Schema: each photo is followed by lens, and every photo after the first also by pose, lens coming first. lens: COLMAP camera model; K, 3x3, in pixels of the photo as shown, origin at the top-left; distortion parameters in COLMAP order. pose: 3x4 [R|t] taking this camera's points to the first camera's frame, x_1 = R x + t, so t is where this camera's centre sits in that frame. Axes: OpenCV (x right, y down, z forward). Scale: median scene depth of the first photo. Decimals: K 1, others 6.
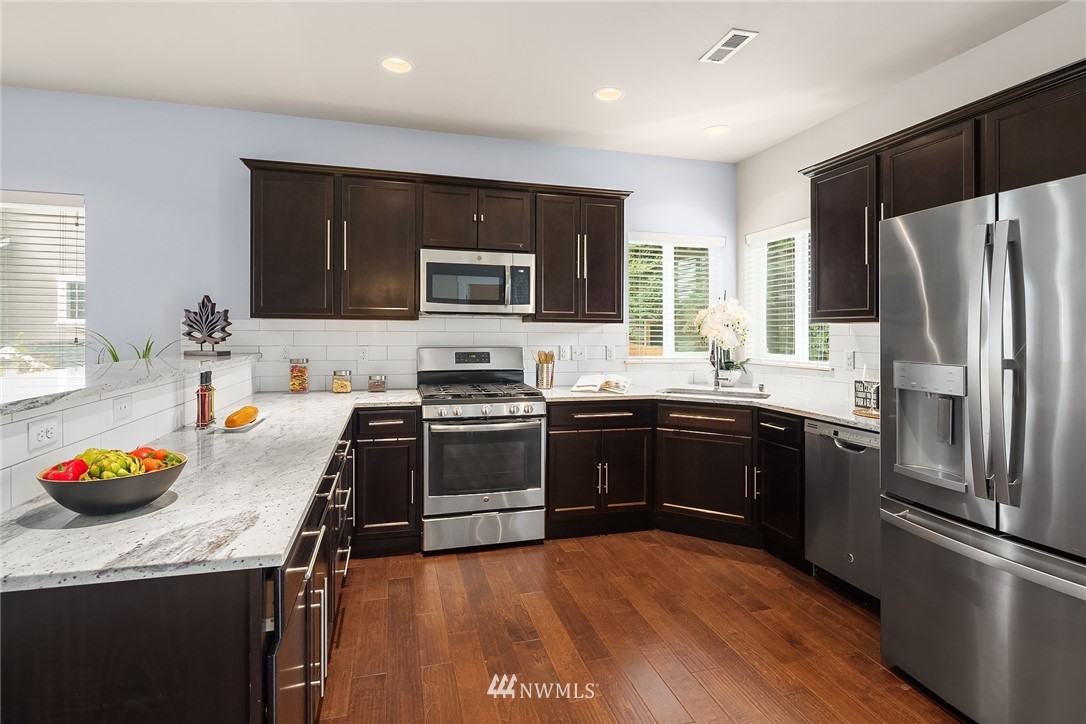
lens RADIAL K [[533.0, 0, 542.4], [0, 533.0, 334.7], [0, 0, 1]] dist [-0.000959, -0.000631]
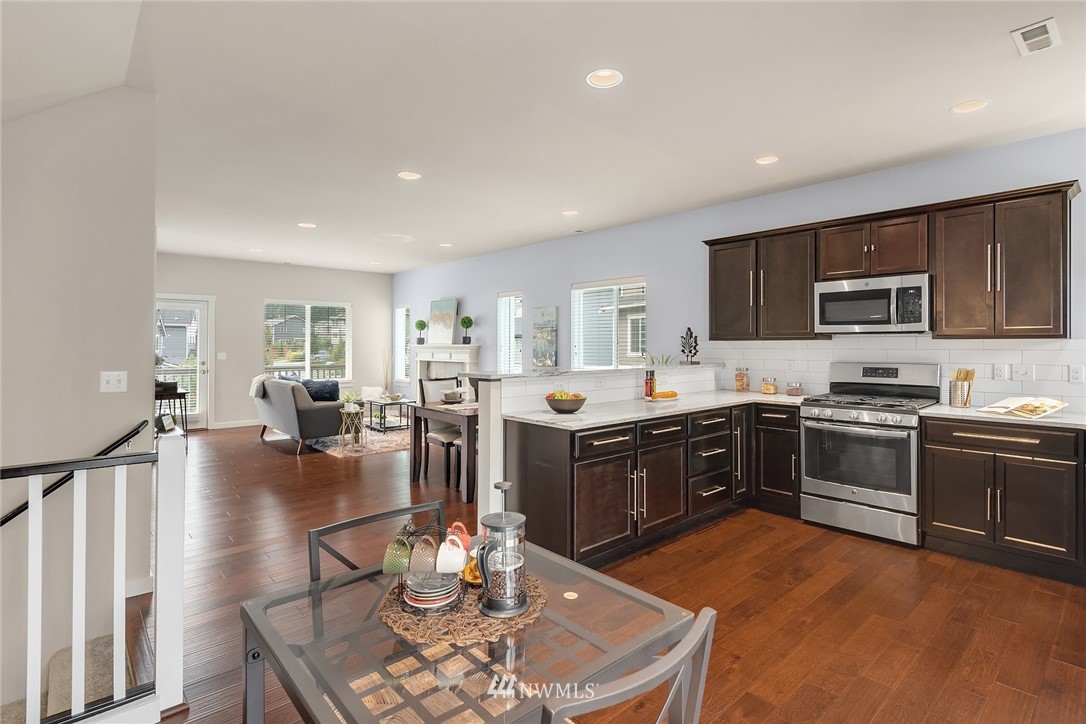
lens RADIAL K [[533.4, 0, 544.2], [0, 533.4, 347.0], [0, 0, 1]] dist [-0.000297, -0.000162]
pose [[0.444608, -0.007067, -0.895698, 0.622695], [-0.004411, 0.999939, -0.010079, 0.005140], [0.895715, 0.008432, 0.444550, -0.129837]]
